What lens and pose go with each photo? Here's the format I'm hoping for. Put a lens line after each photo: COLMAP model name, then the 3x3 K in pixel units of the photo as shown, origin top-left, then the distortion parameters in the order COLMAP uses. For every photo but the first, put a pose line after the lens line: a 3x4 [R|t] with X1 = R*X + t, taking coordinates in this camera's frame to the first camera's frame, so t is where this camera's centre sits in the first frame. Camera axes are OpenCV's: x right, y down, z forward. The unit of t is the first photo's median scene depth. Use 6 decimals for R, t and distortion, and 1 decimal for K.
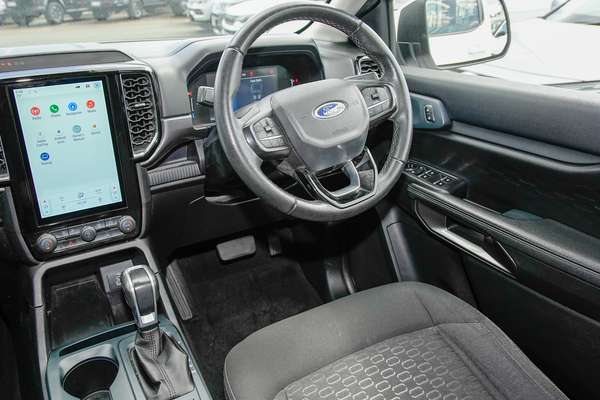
lens RADIAL K [[544.4, 0, 299.4], [0, 544.4, 143.9], [0, 0, 1]] dist [0.002426, 0.005420]
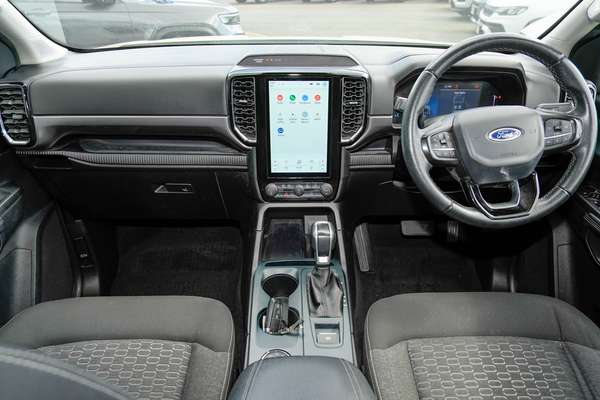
lens RADIAL K [[502.3, 0, 301.2], [0, 502.3, 171.5], [0, 0, 1]] dist [0.000732, -0.001345]
pose [[0.886773, 0.217601, -0.407778, 0.124611], [-0.174744, 0.974600, 0.140067, -0.059401], [0.427899, -0.052951, 0.902274, -0.148354]]
